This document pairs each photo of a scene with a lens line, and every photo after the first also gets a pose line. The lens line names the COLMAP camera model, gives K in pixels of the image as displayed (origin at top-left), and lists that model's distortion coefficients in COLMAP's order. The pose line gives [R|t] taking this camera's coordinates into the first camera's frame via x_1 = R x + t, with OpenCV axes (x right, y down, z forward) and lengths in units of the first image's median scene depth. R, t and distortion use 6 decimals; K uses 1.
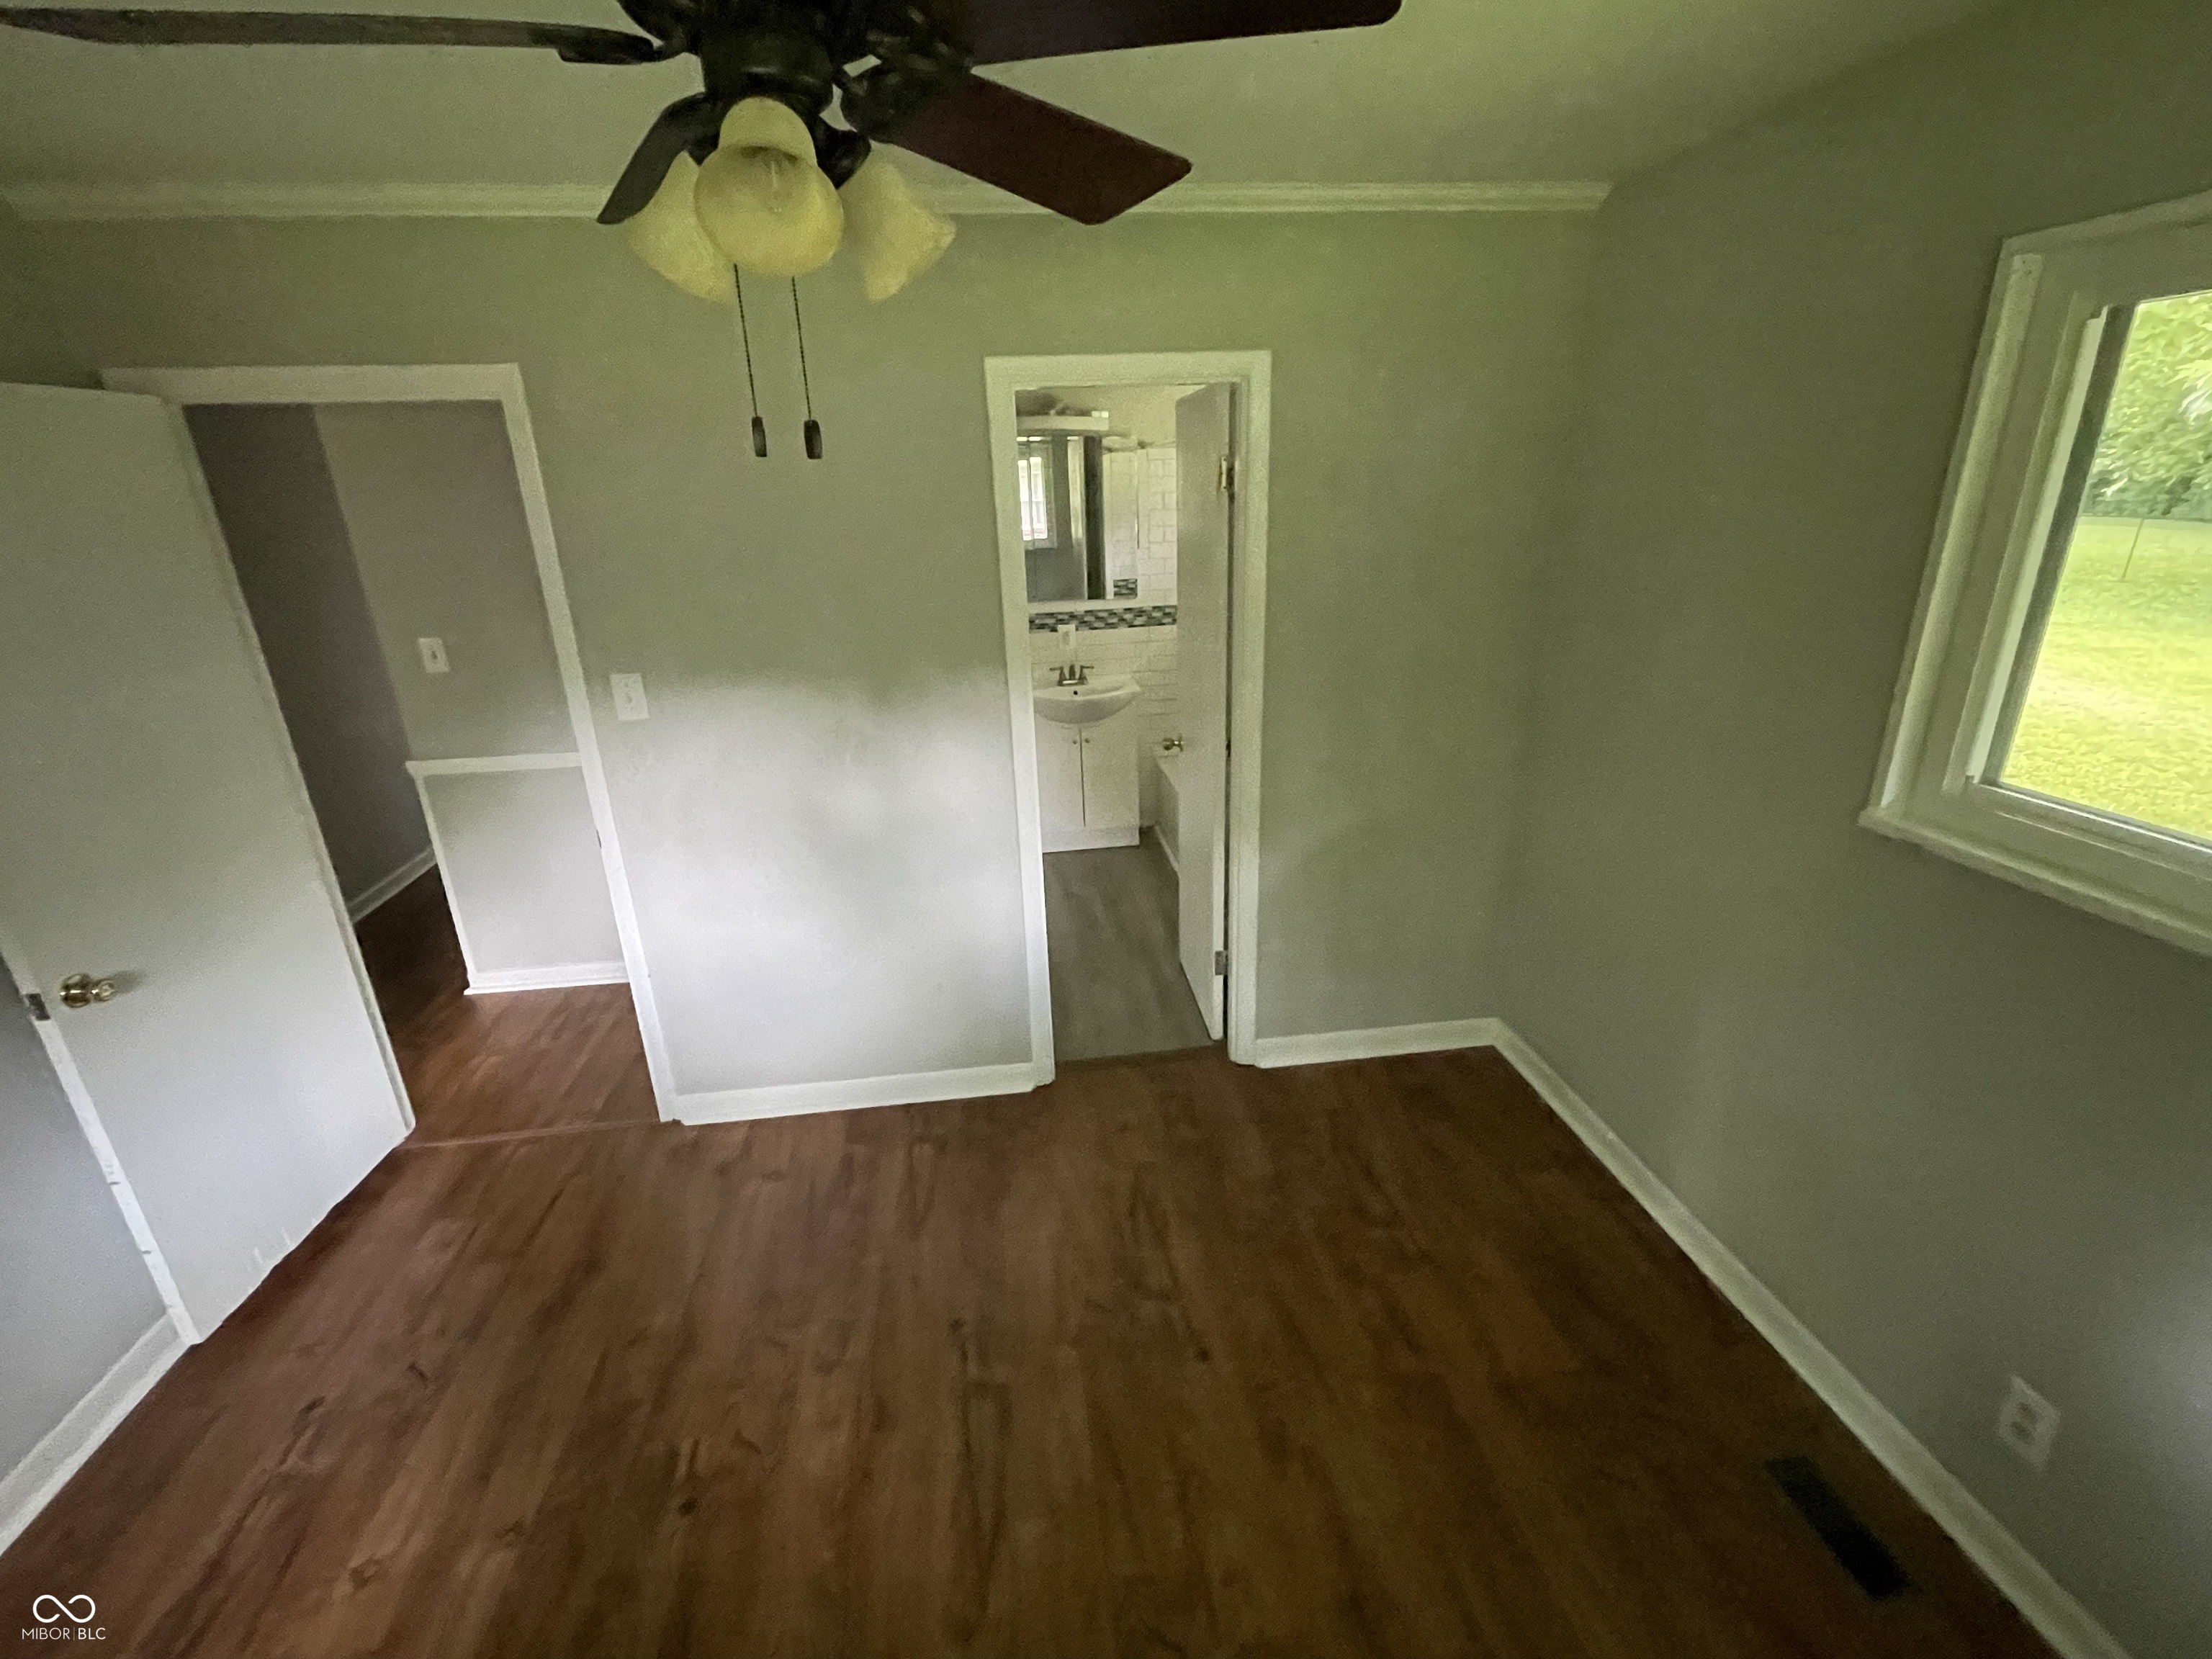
lens RADIAL K [[978.6, 0, 1114.2], [0, 978.6, 834.1], [0, 0, 1]] dist [-0.007068, -0.002945]
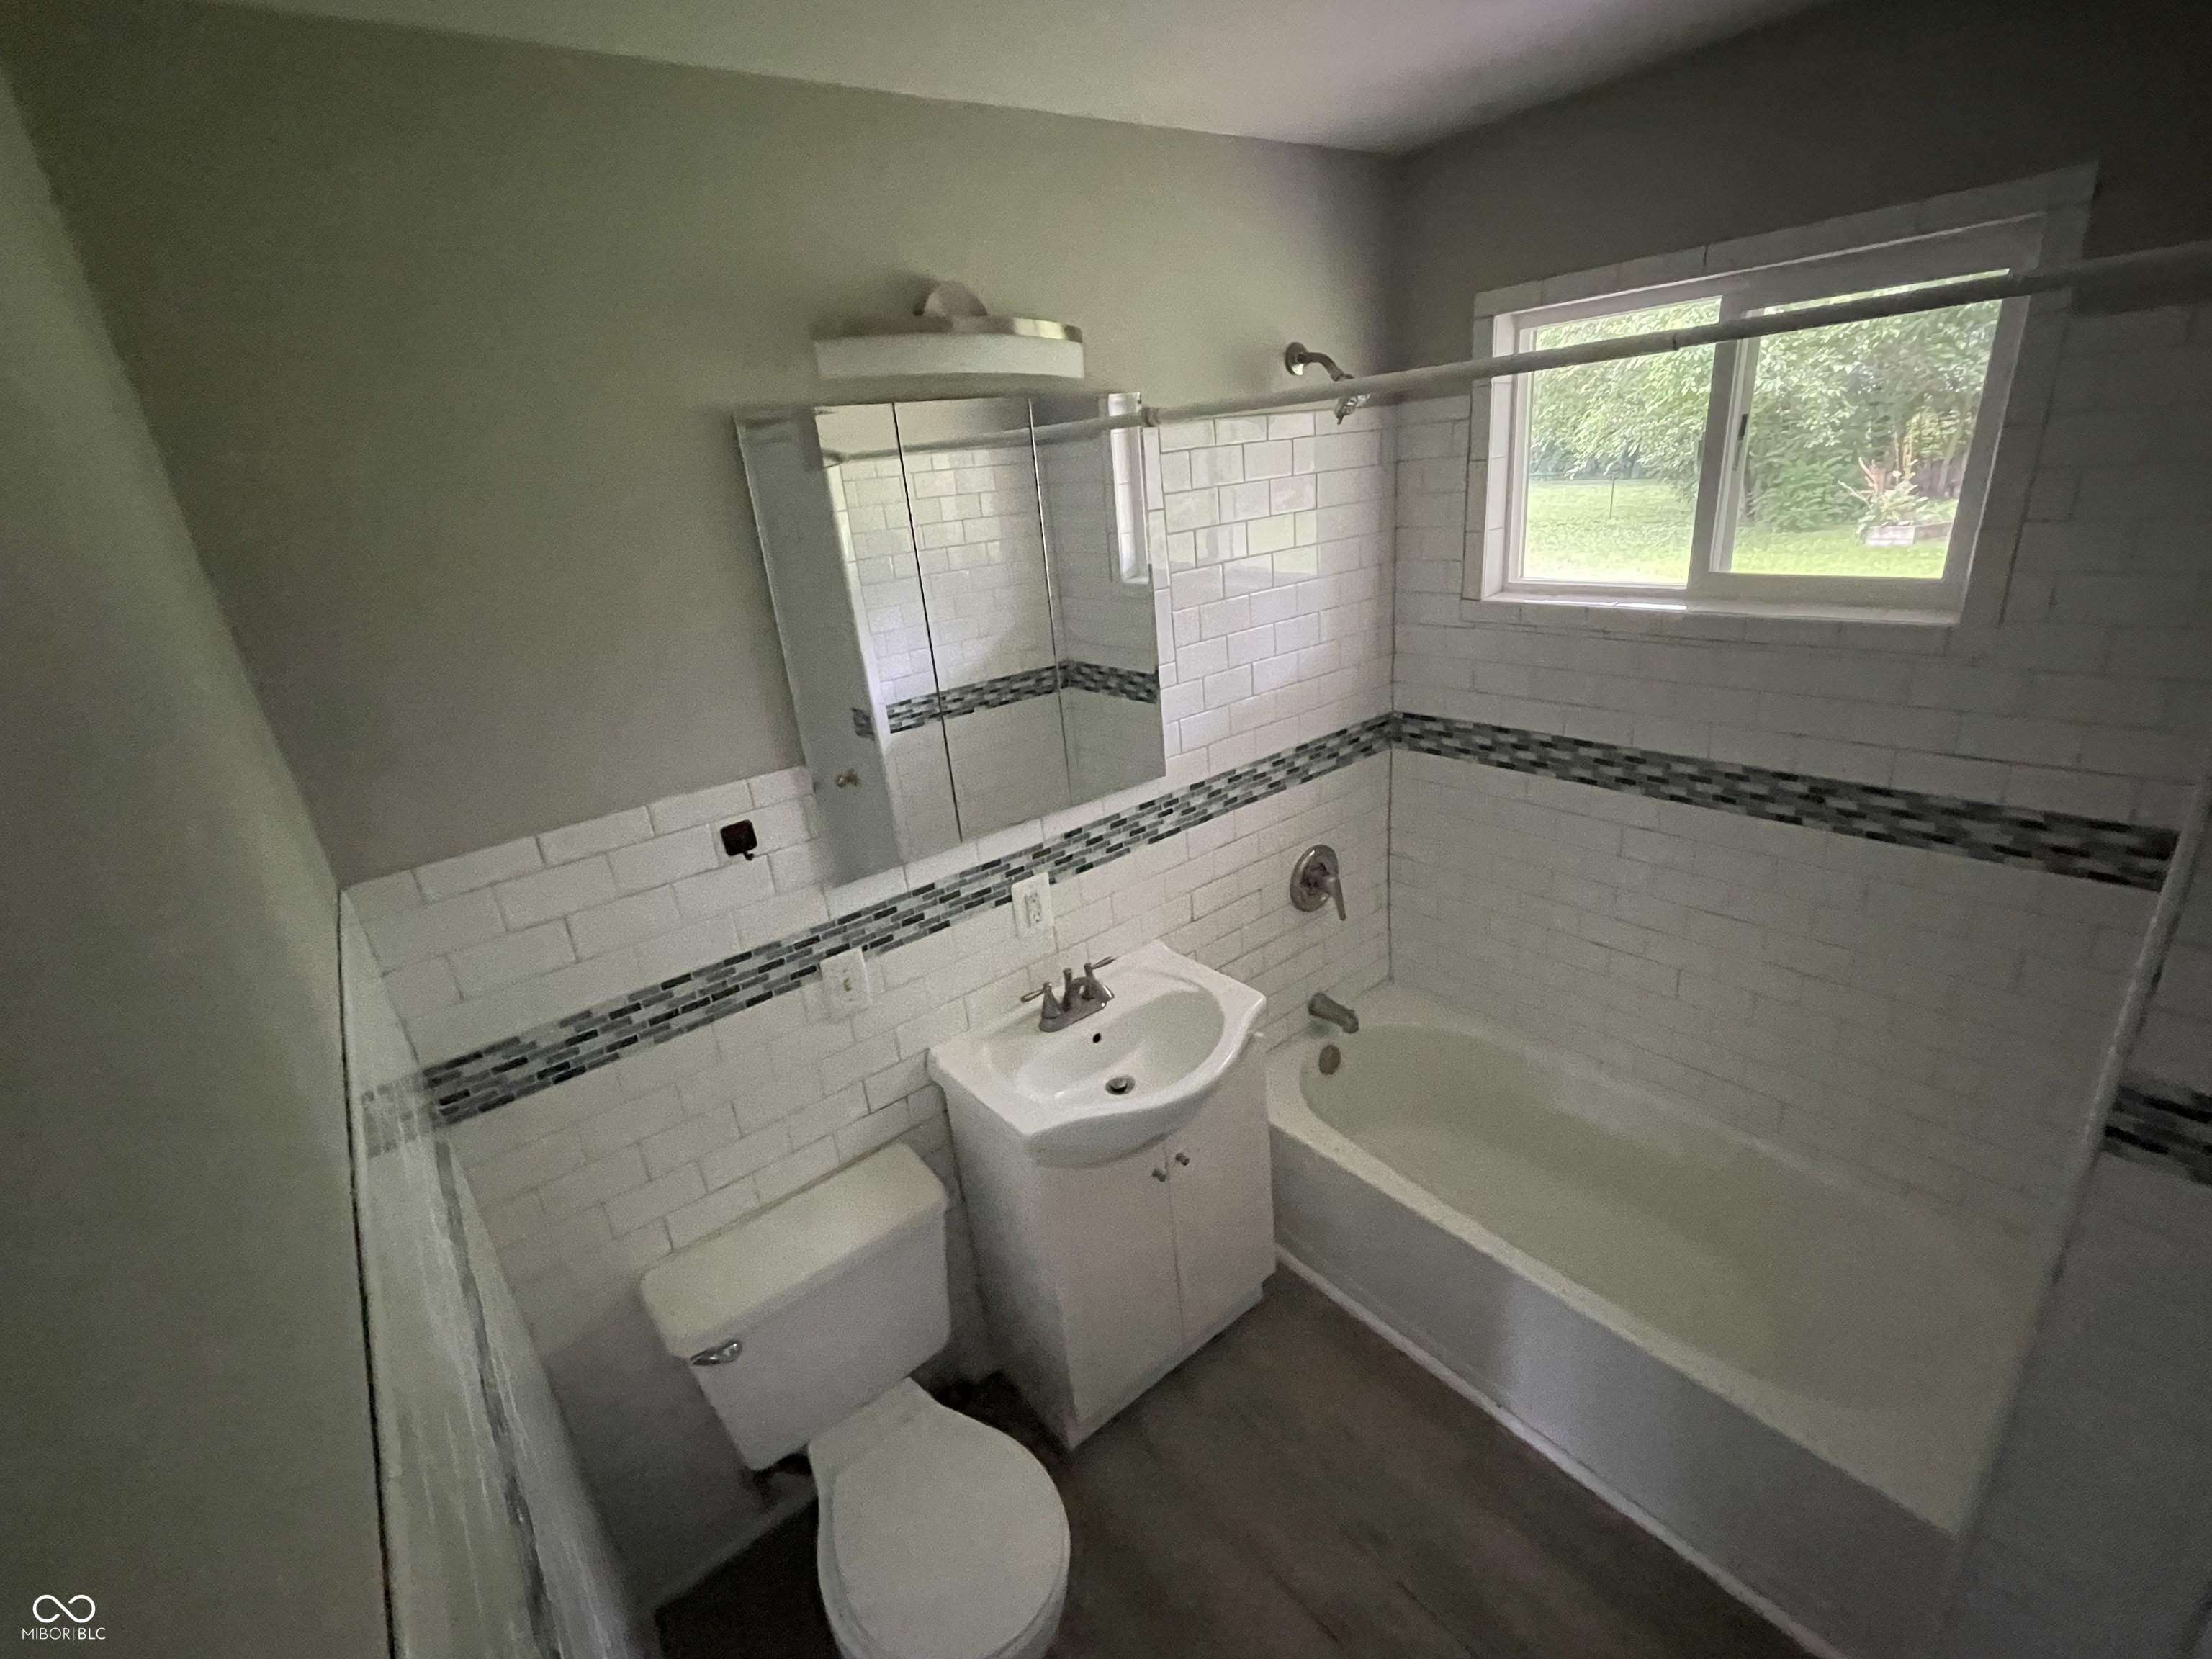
lens RADIAL K [[978.6, 0, 1099.6], [0, 978.6, 842.0], [0, 0, 1]] dist [-0.007068, -0.002945]
pose [[0.855280, -0.237189, 0.460692, -0.315221], [0.242300, 0.968961, 0.049041, -0.376478], [-0.458024, 0.069682, 0.886204, 1.002822]]
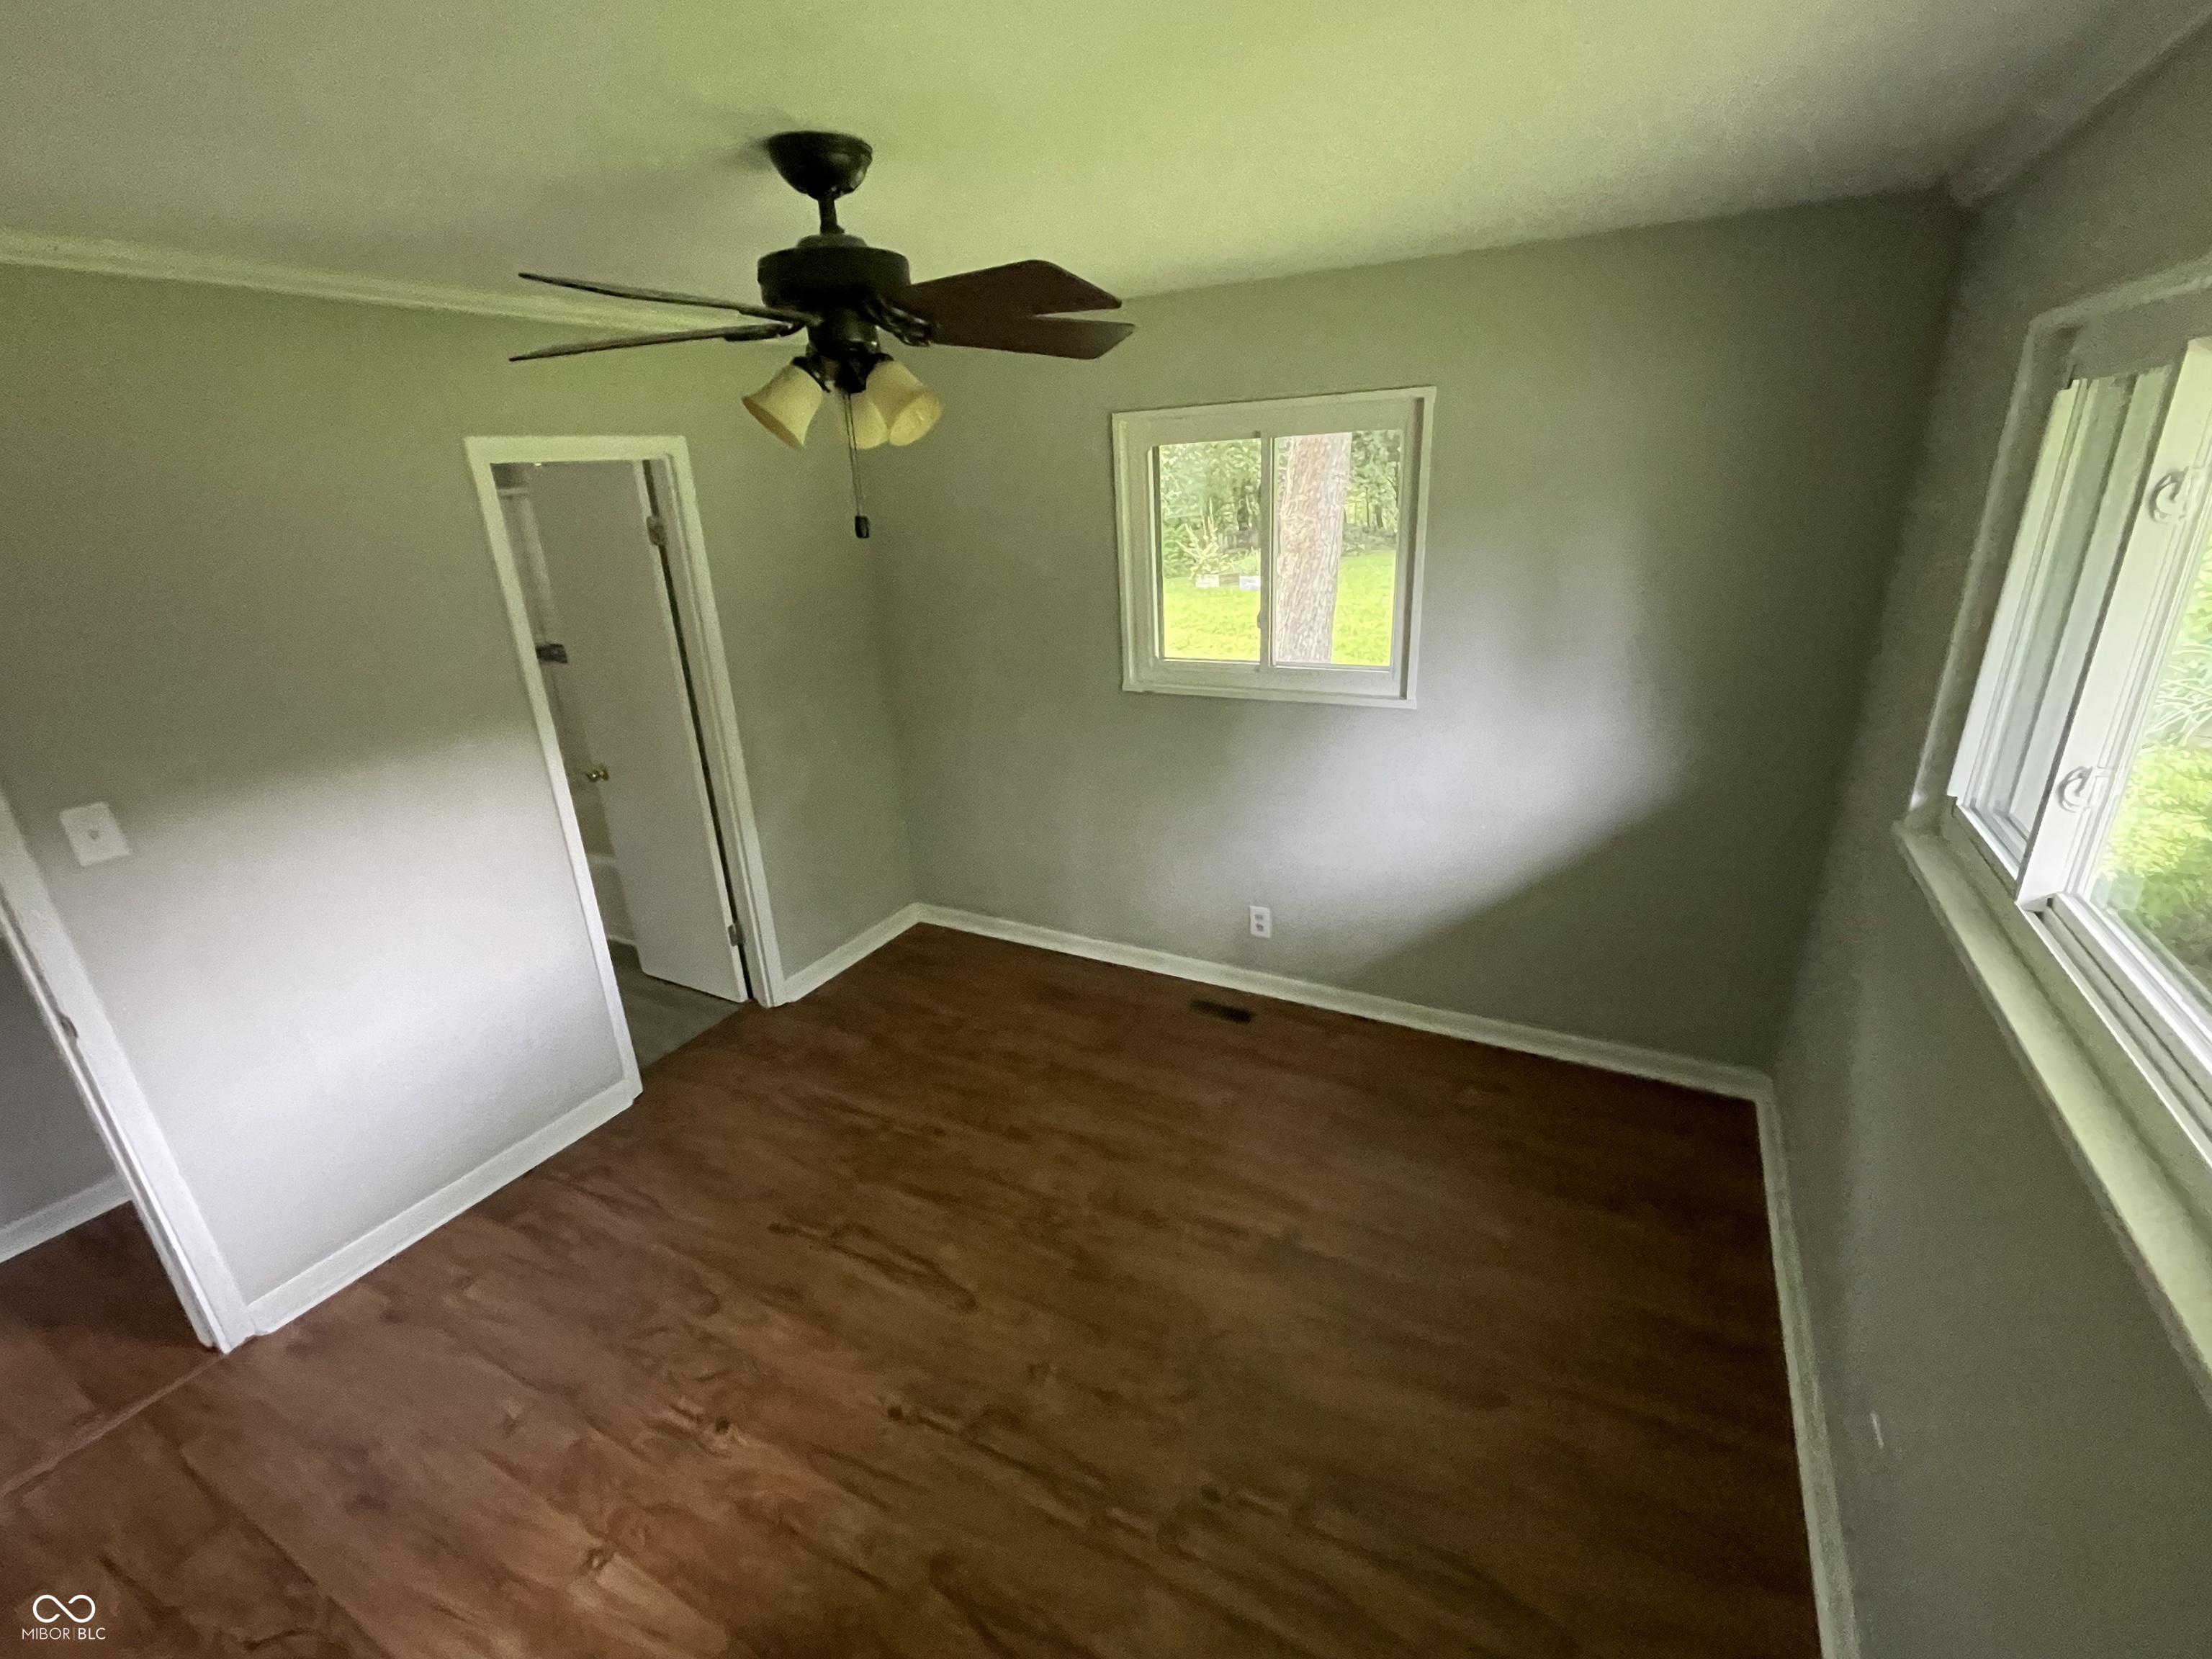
lens RADIAL K [[978.6, 0, 1119.1], [0, 978.6, 839.4], [0, 0, 1]] dist [-0.007068, -0.002945]
pose [[0.571545, -0.282605, 0.770371, -0.505529], [0.302689, 0.945225, 0.122182, 0.018640], [-0.762703, 0.163351, 0.625780, -0.120585]]
